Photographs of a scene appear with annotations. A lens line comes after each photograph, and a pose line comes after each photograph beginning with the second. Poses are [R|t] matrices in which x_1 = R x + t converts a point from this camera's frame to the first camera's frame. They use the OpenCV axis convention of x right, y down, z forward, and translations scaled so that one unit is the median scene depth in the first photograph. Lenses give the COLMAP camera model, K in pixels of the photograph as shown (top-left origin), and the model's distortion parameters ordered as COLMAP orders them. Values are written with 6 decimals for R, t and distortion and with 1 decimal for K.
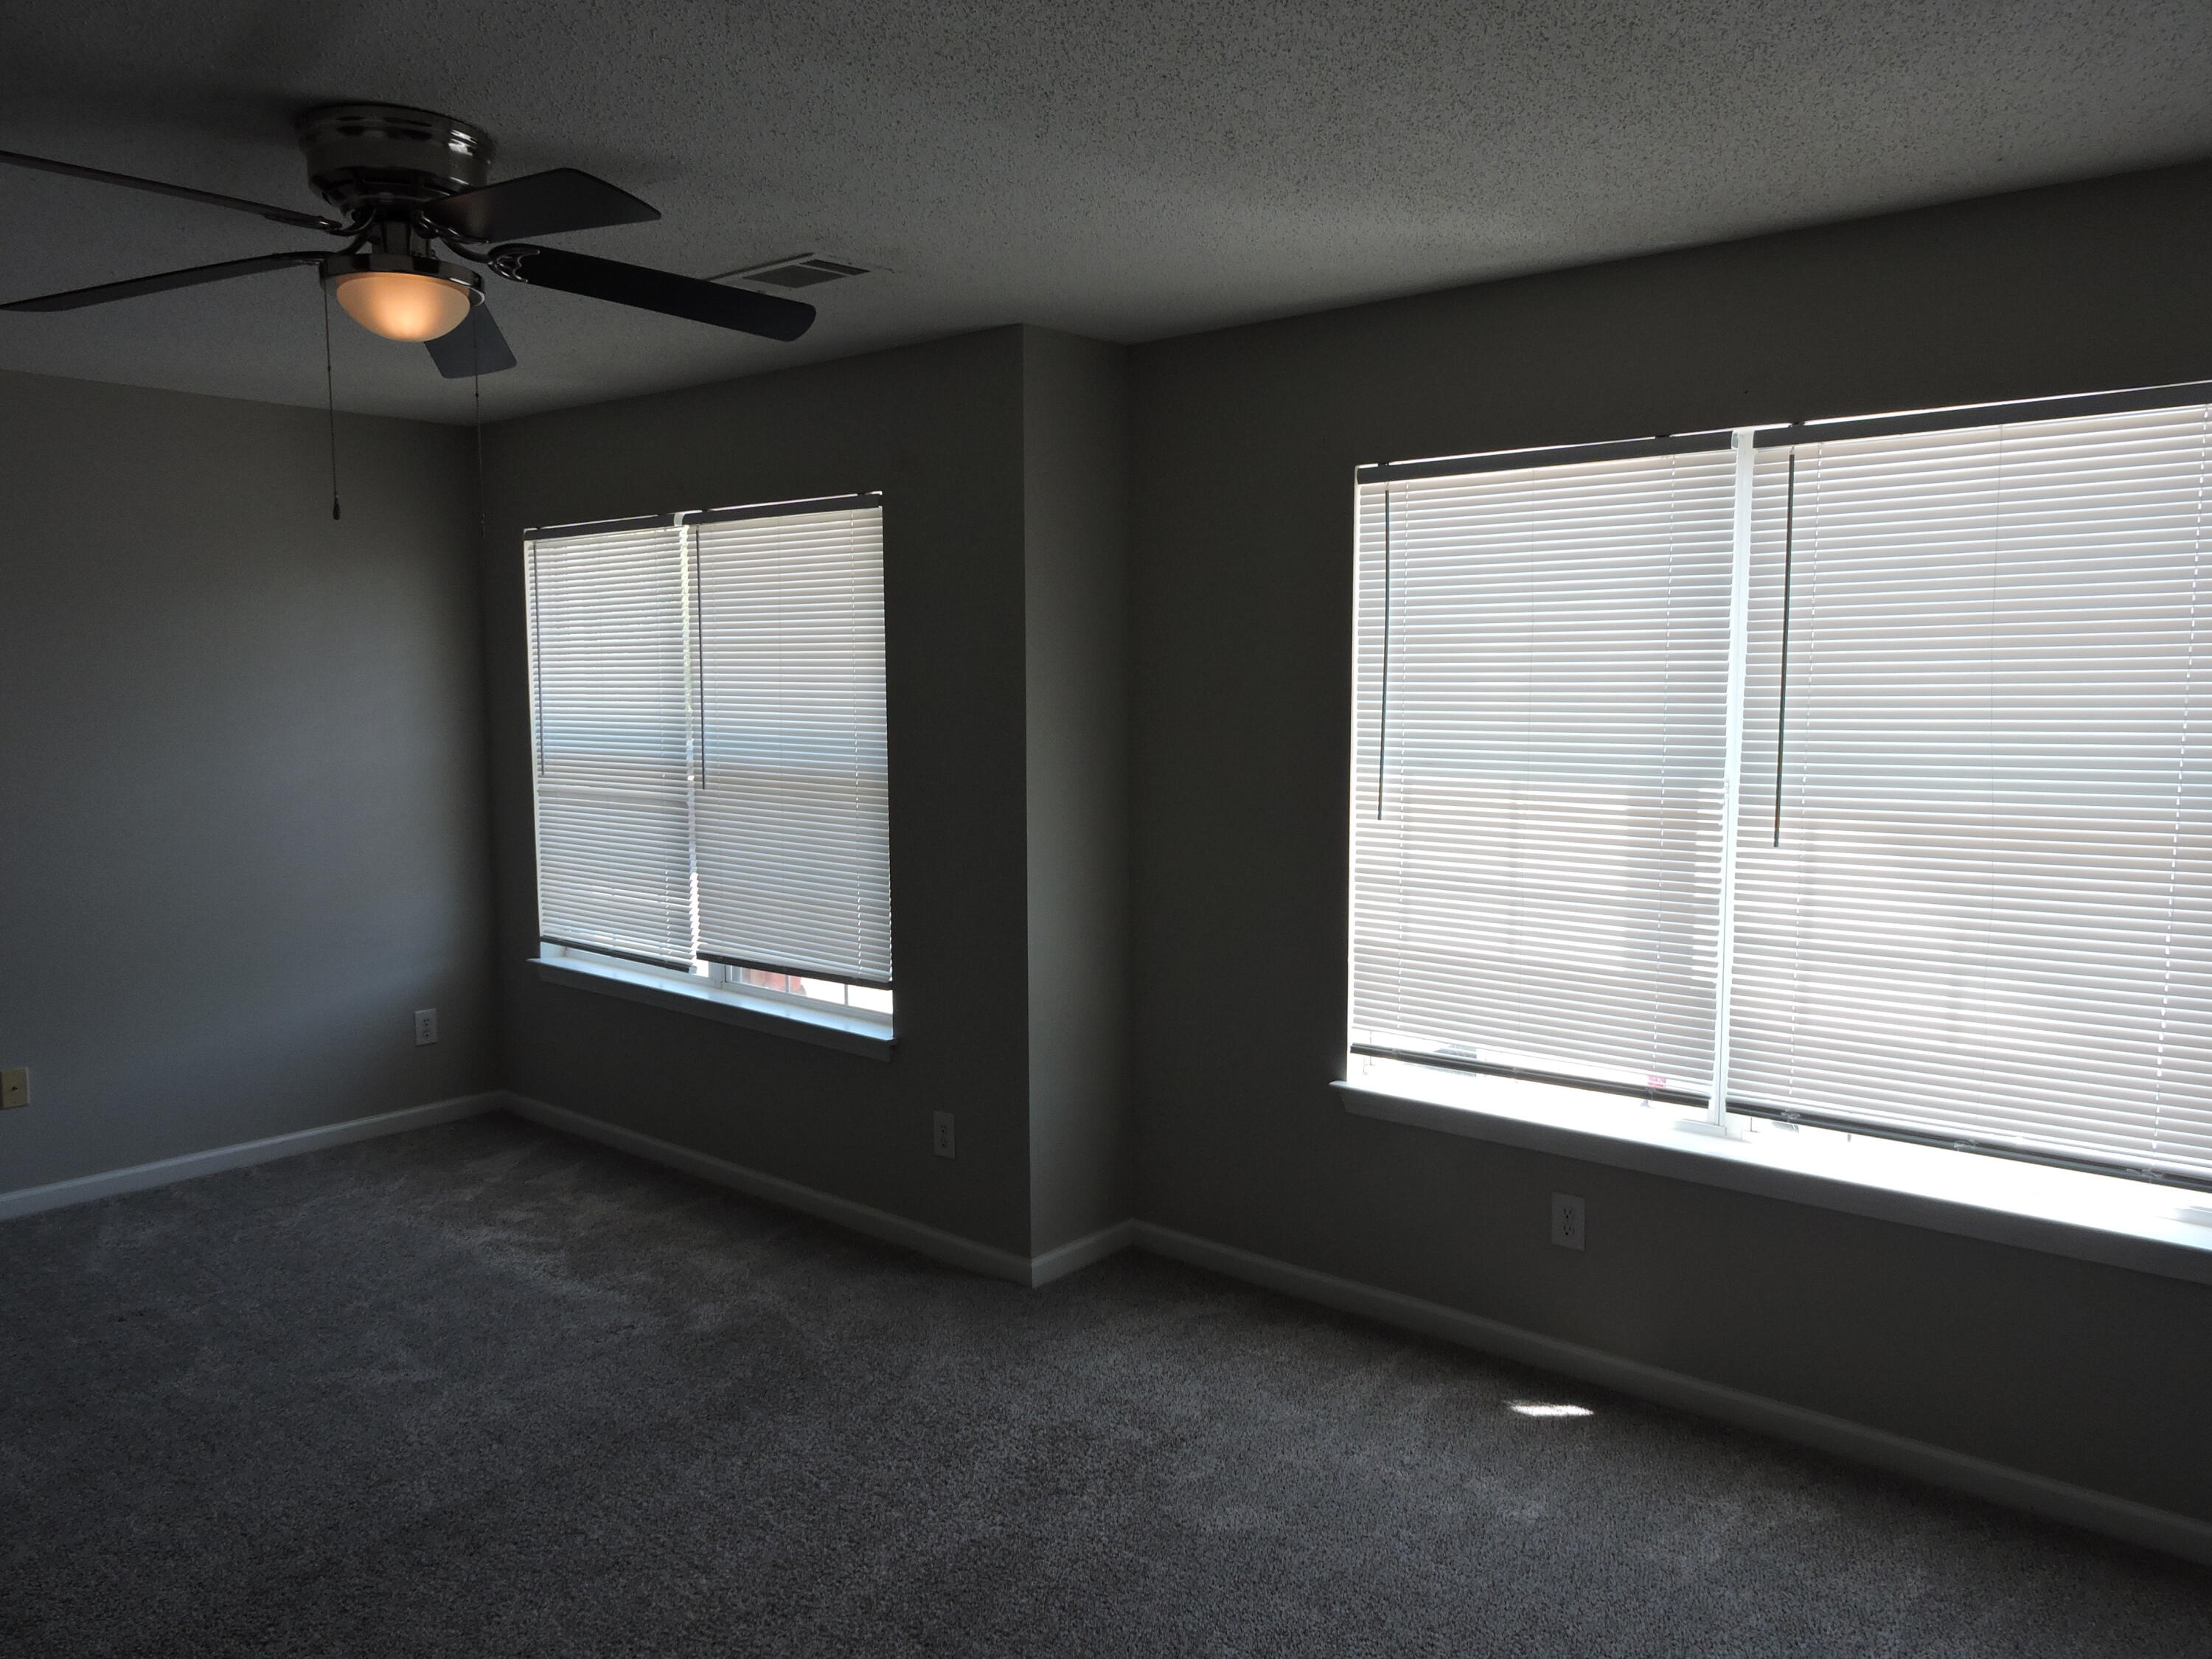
lens RADIAL K [[1589.3, 0, 1111.1], [0, 1589.3, 838.5], [0, 0, 1]] dist [0.004787, 0.000107]
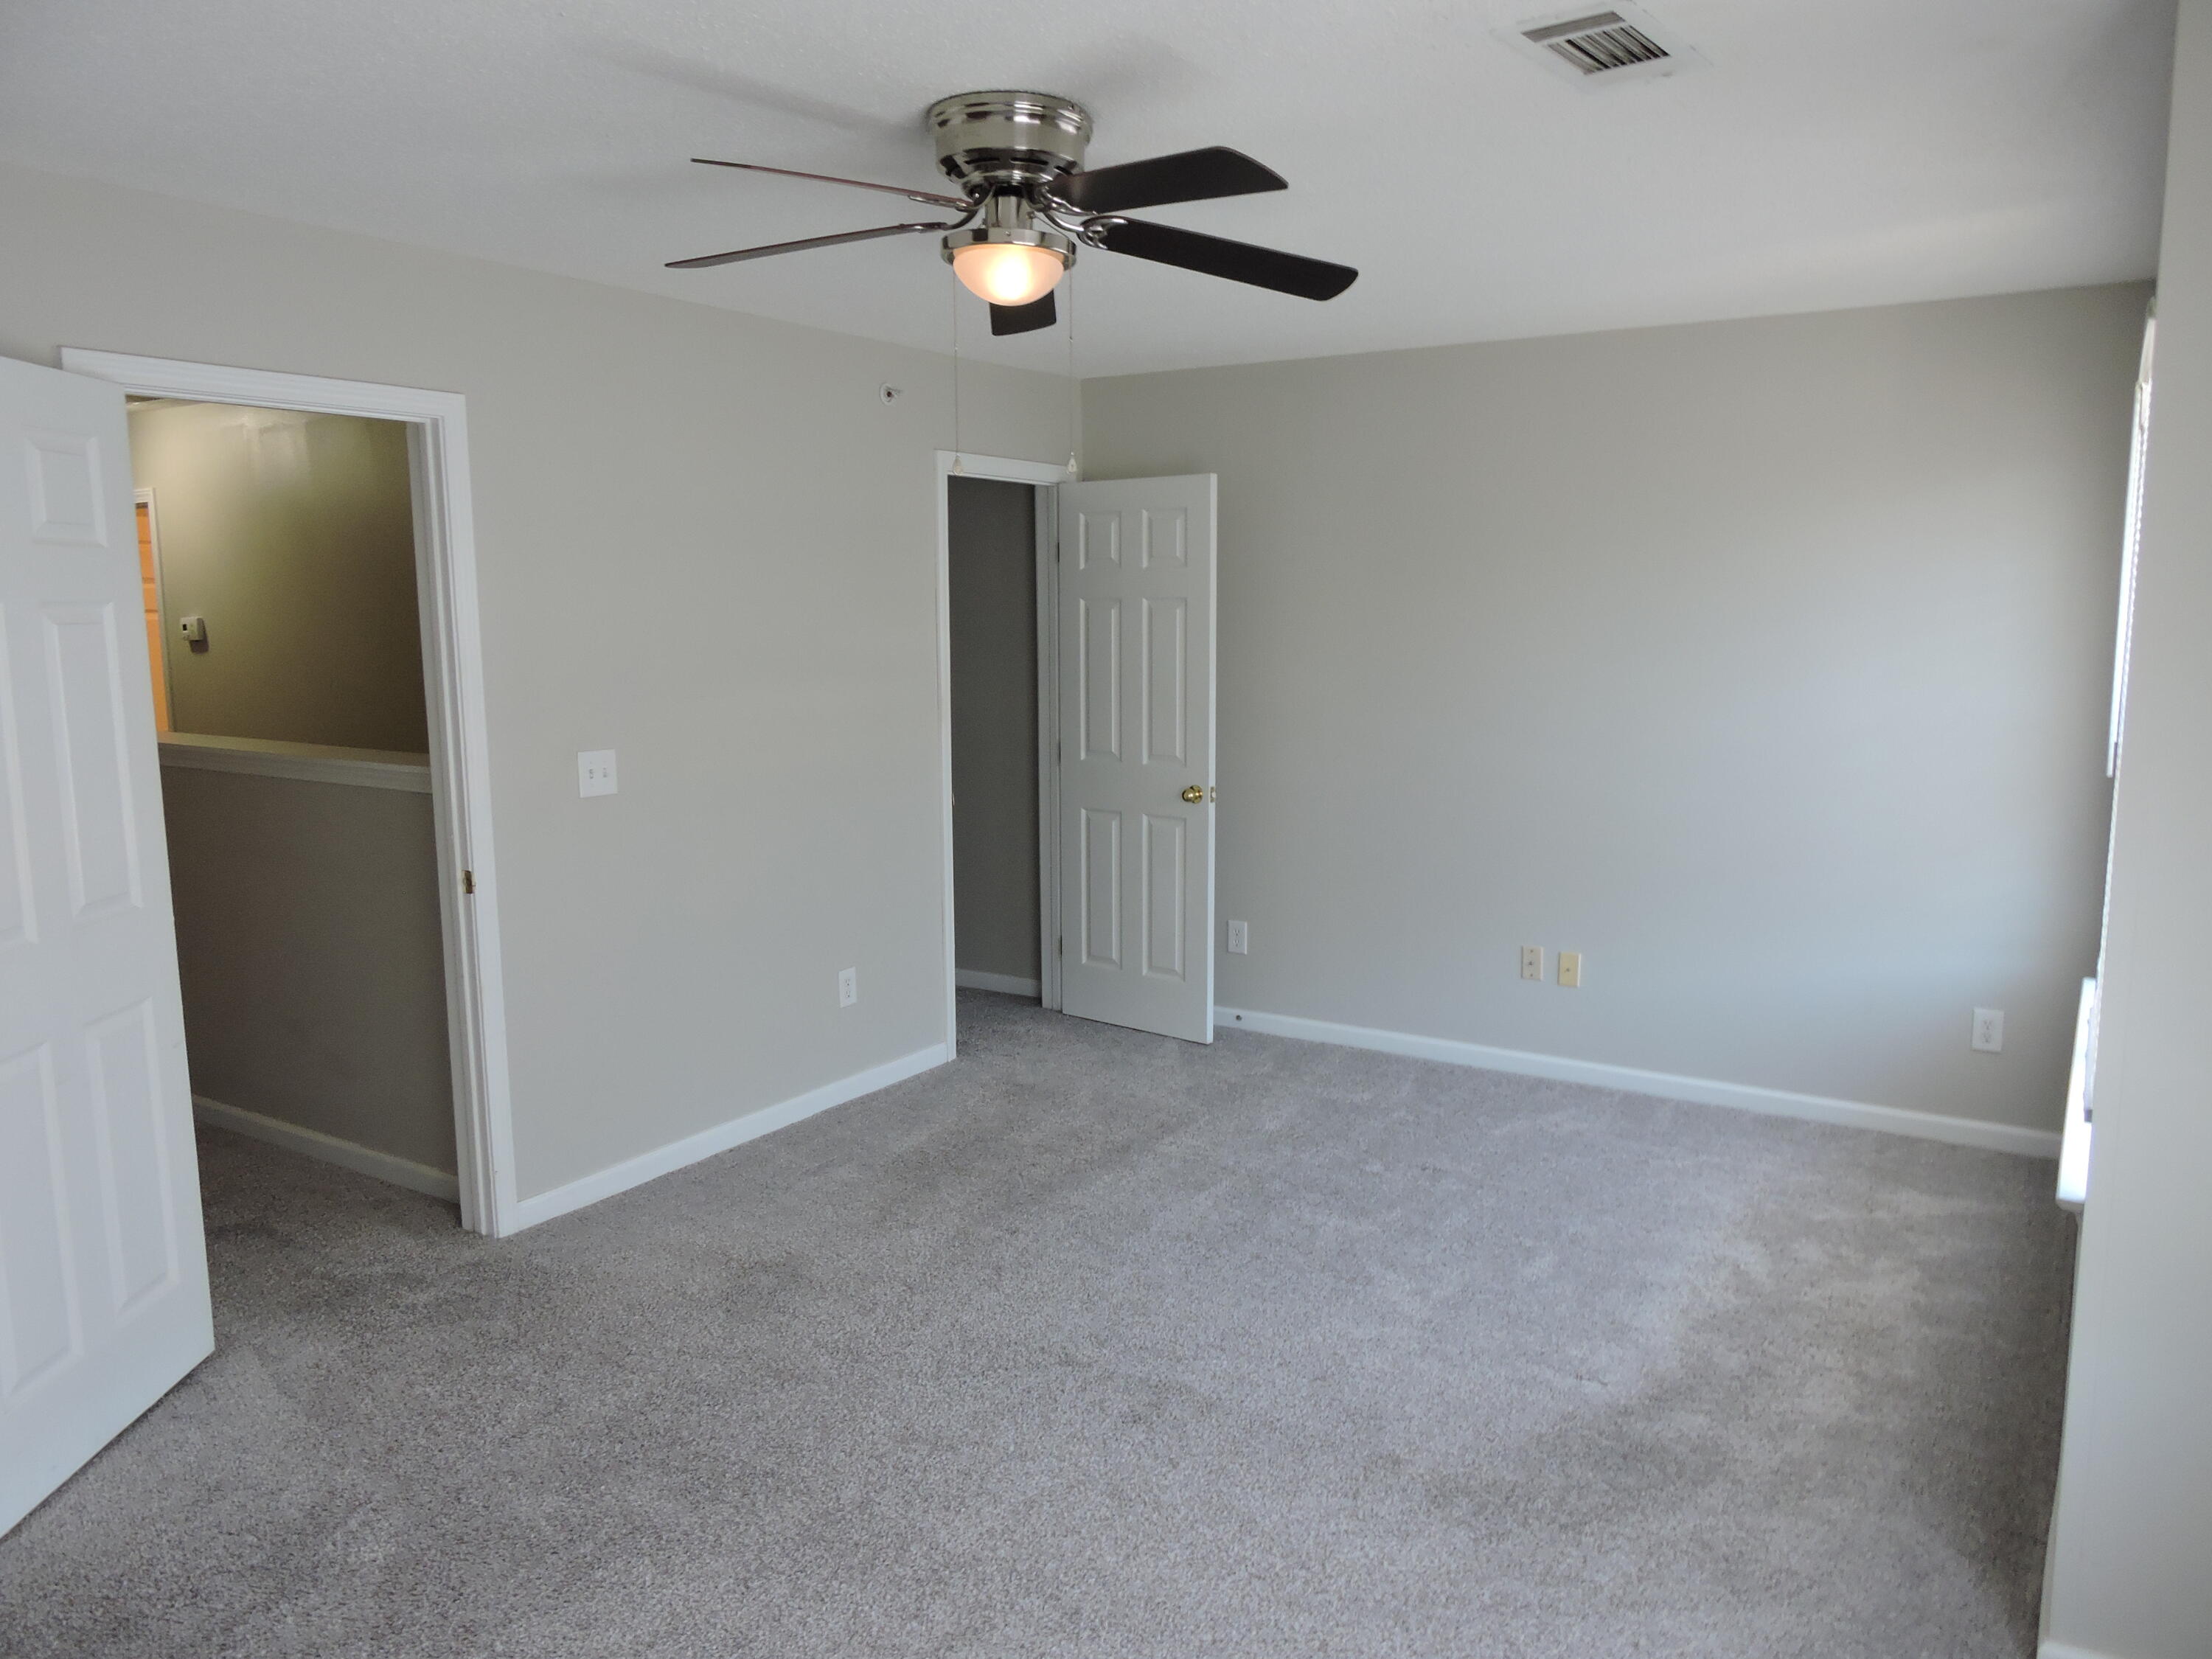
lens RADIAL K [[1589.3, 0, 1111.1], [0, 1589.3, 838.5], [0, 0, 1]] dist [0.004787, 0.000107]
pose [[0.134270, 0.141918, -0.980730, 0.406469], [-0.102714, 0.986354, 0.128669, -0.053826], [0.985607, 0.083459, 0.147014, 0.542305]]
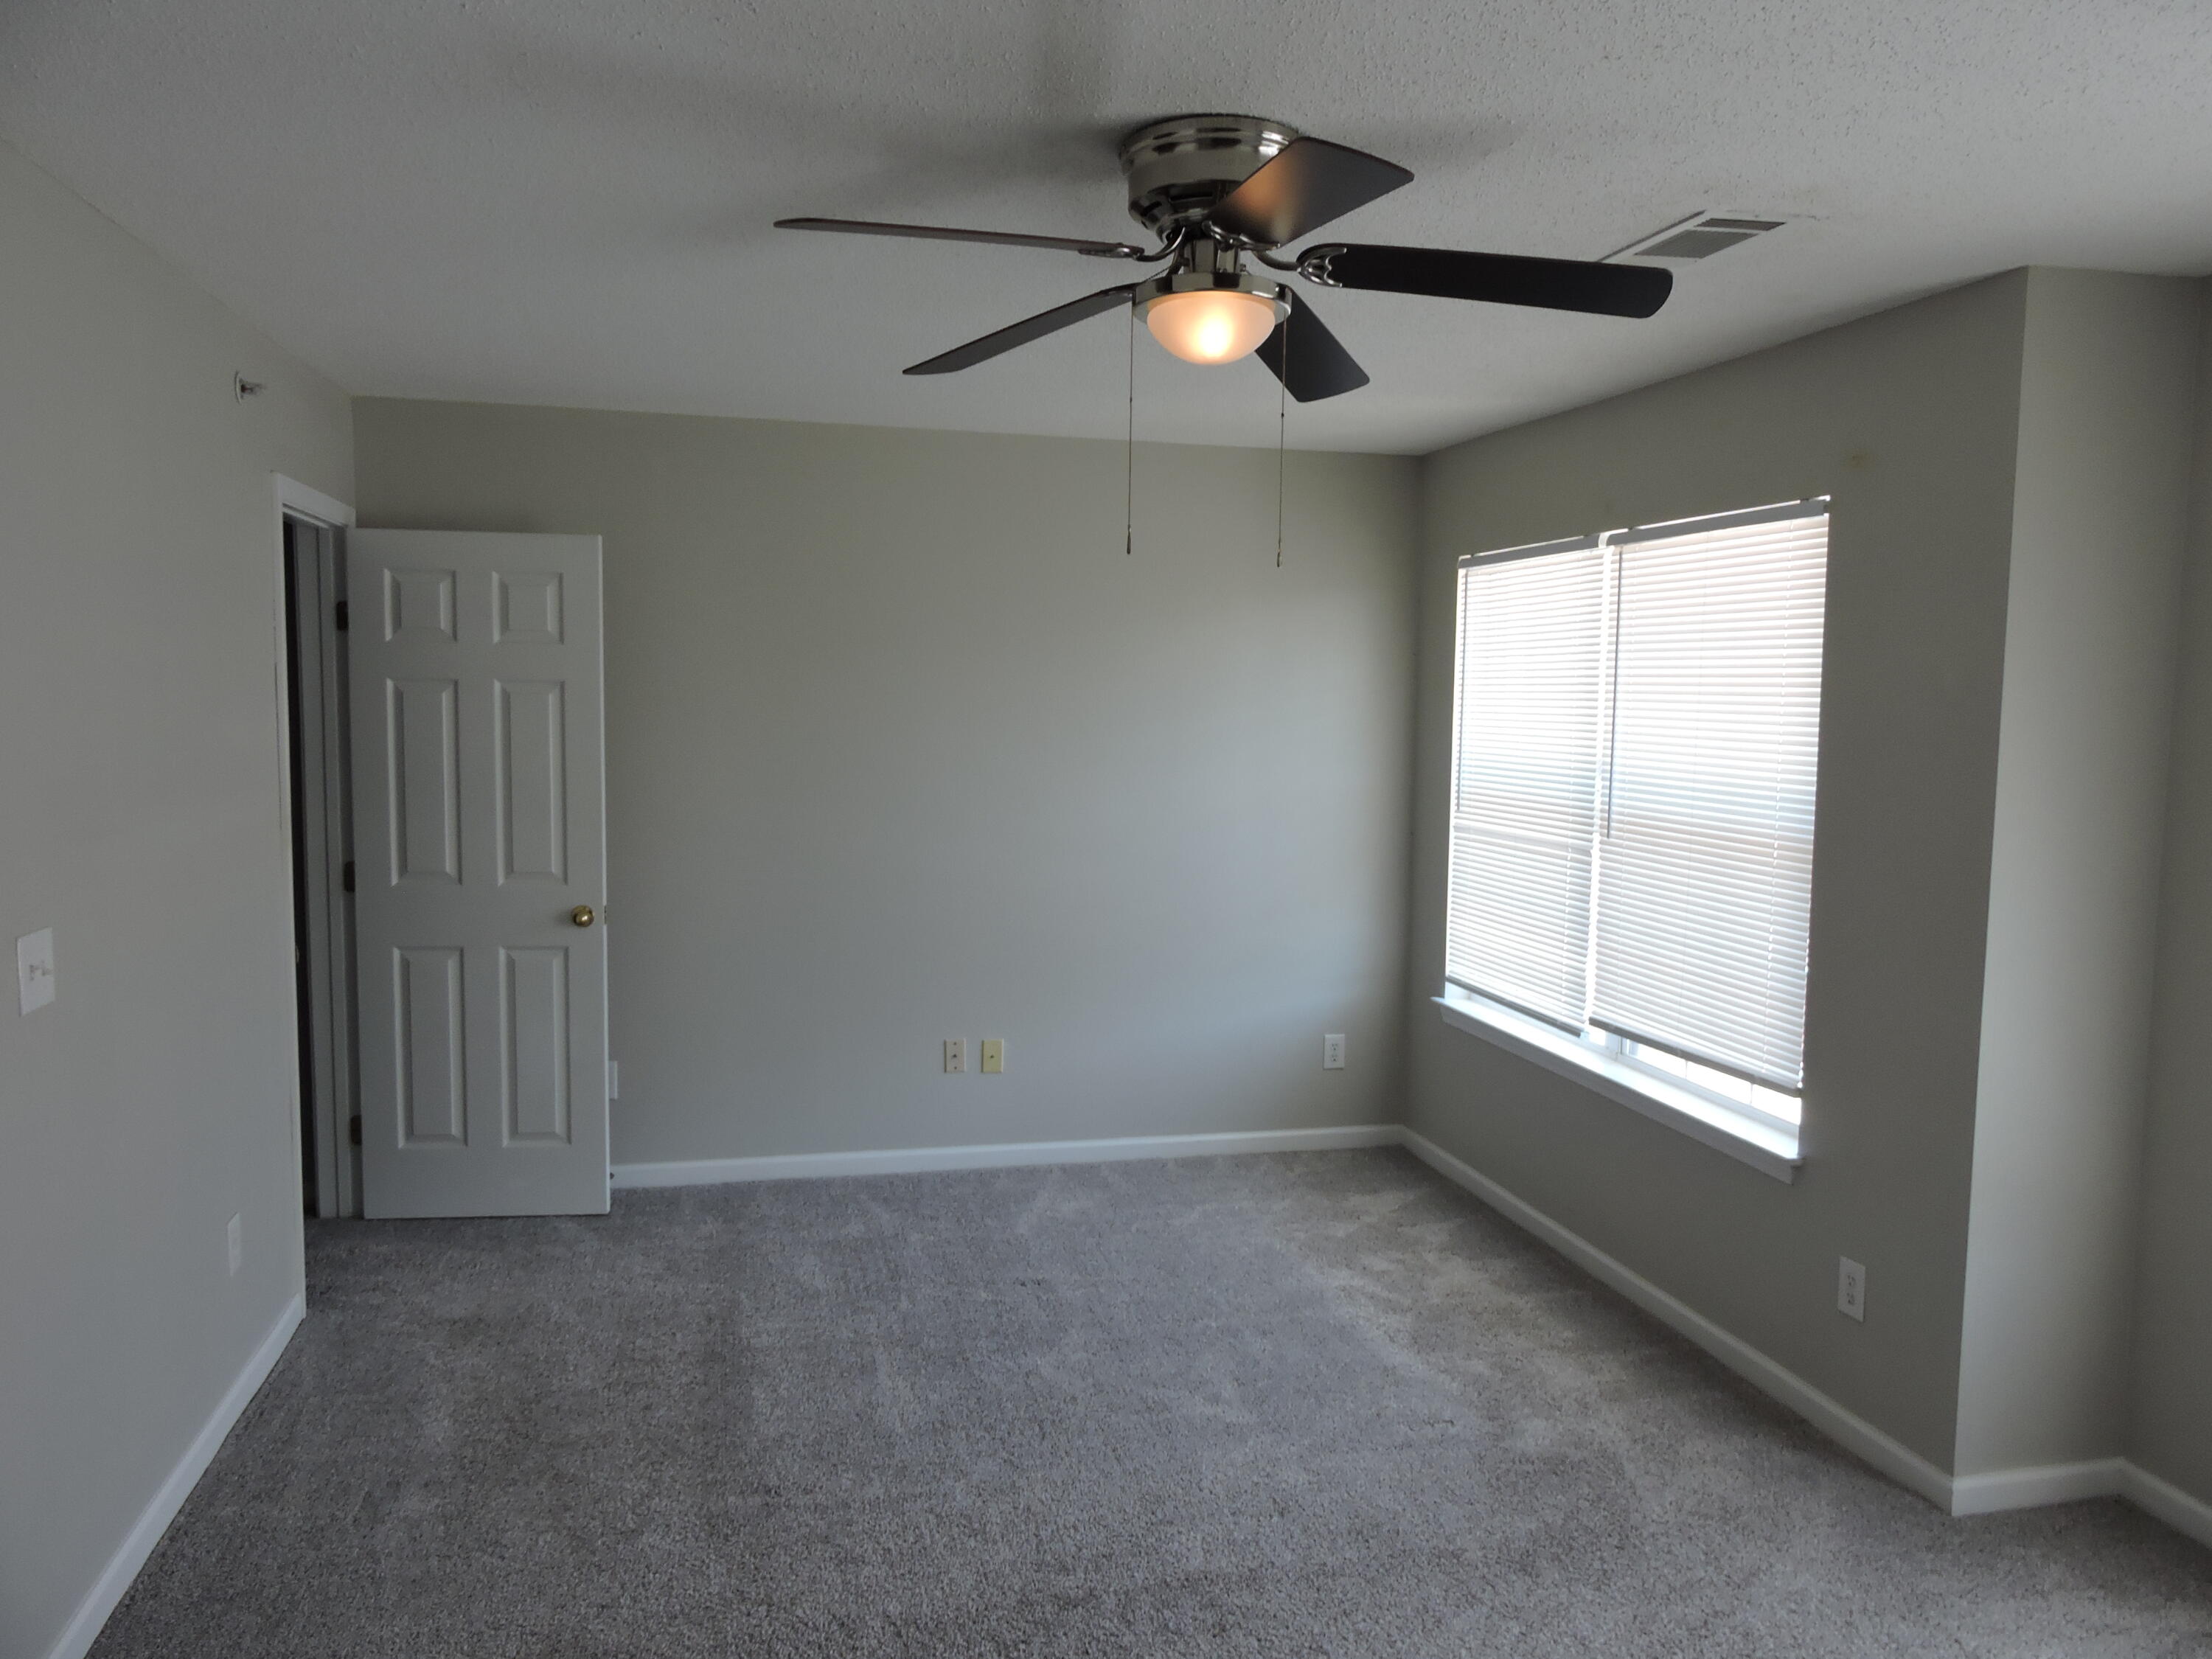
lens RADIAL K [[1592.0, 0, 1113.4], [0, 1592.0, 836.3], [0, 0, 1]] dist [0.004606, -0.005448]
pose [[0.809054, 0.067691, -0.583823, 0.048841], [-0.077700, 0.996945, 0.007914, -0.019677], [0.582575, 0.038960, 0.811843, 0.117827]]
